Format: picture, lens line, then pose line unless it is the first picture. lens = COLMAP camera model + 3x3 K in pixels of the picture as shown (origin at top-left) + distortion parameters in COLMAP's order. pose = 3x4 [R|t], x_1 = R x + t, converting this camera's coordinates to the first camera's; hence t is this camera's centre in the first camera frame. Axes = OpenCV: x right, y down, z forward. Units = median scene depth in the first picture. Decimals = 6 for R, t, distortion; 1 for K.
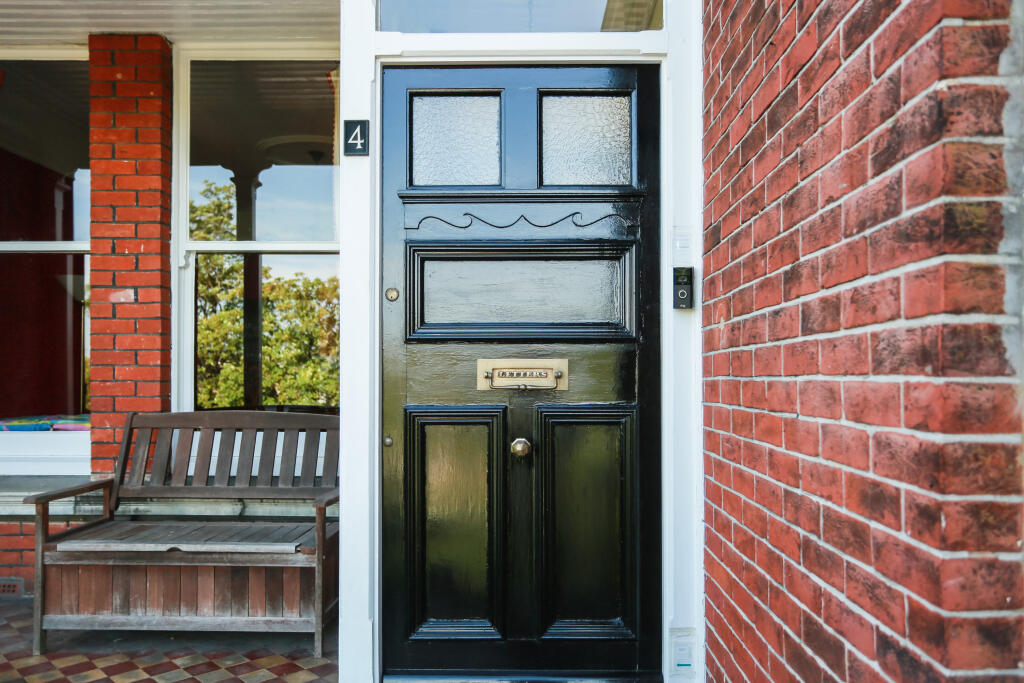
lens RADIAL K [[850.8, 0, 496.9], [0, 850.8, 388.2], [0, 0, 1]] dist [-0.003633, 0.047761]
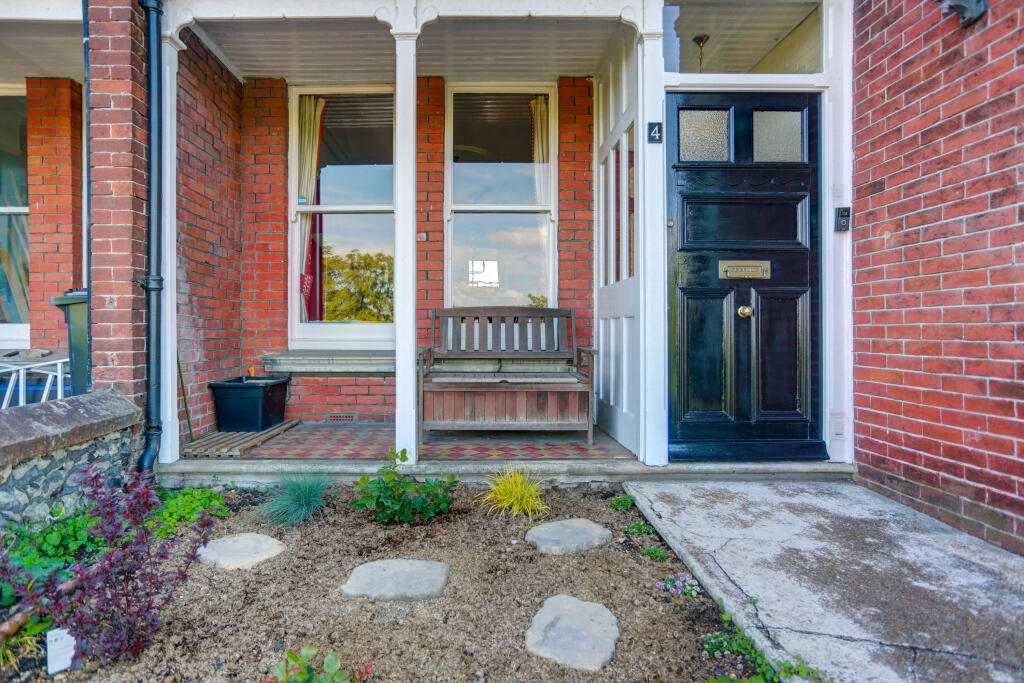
lens RADIAL K [[596.3, 0, 477.0], [0, 596.3, 335.1], [0, 0, 1]] dist [-0.054227, 0.052340]
pose [[0.999770, -0.000838, 0.021451, -0.617291], [0.000775, 0.999995, 0.002936, 0.128827], [-0.021453, -0.002919, 0.999766, -0.221377]]
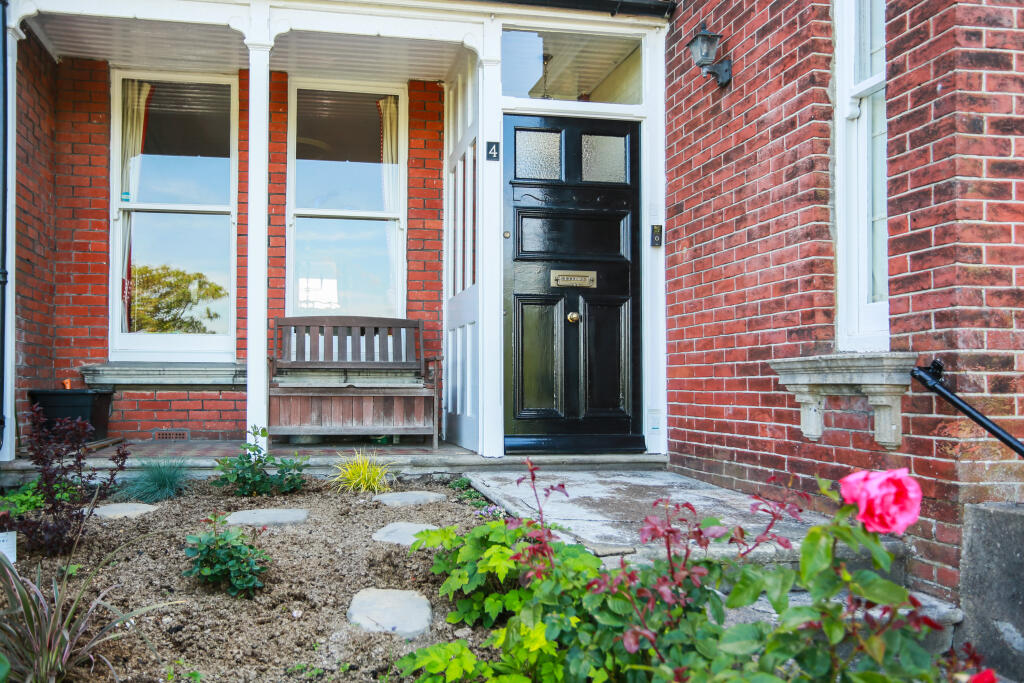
lens RADIAL K [[832.4, 0, 448.7], [0, 832.4, 368.3], [0, 0, 1]] dist [-0.013063, 0.036064]
pose [[0.981208, 0.005947, 0.192862, -0.684479], [-0.002195, 0.999804, -0.019659, 0.251154], [-0.192941, 0.018867, 0.981029, -0.872385]]
